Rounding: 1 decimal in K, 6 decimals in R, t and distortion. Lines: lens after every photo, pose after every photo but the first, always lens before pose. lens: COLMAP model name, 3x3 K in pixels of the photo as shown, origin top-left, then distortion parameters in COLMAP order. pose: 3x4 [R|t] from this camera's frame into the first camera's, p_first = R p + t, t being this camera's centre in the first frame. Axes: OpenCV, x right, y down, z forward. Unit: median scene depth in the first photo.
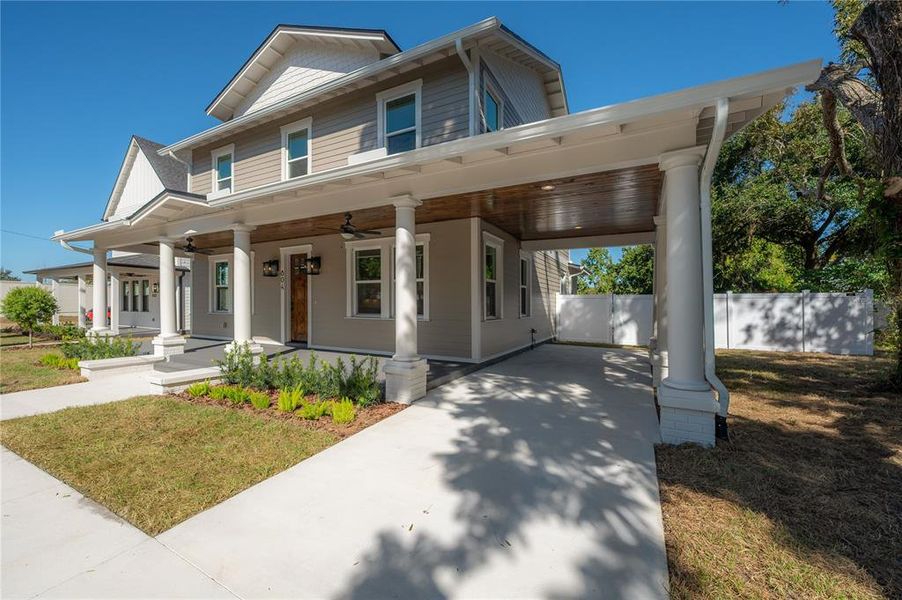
lens RADIAL K [[358.4, 0, 435.5], [0, 358.4, 300.3], [0, 0, 1]] dist [-0.006766, -0.001067]
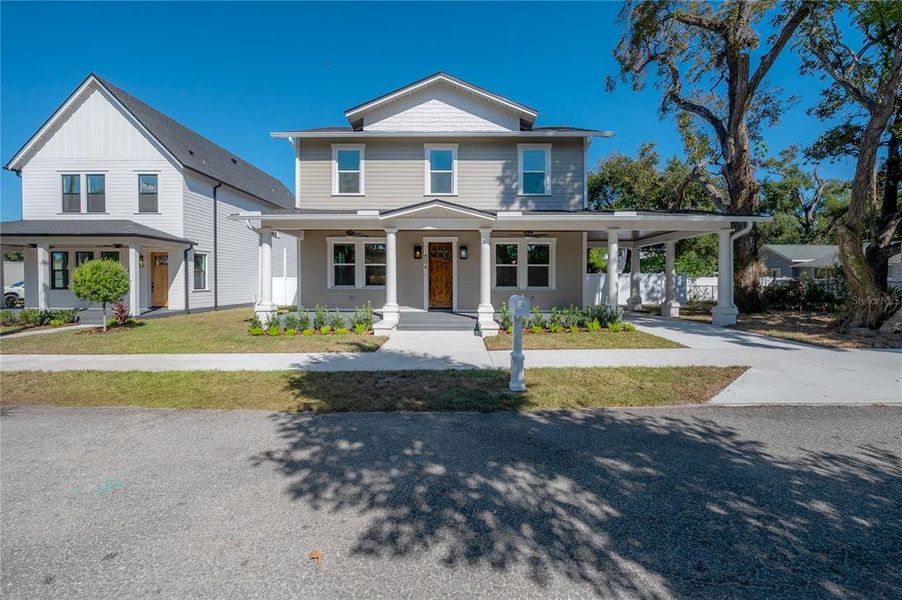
lens RADIAL K [[363.0, 0, 446.6], [0, 363.0, 284.4], [0, 0, 1]] dist [-0.006789, 0.000869]
pose [[0.887327, -0.008917, 0.461055, -0.916546], [-0.003089, 0.999676, 0.025279, -0.007014], [-0.461130, -0.023855, 0.887012, -0.204982]]
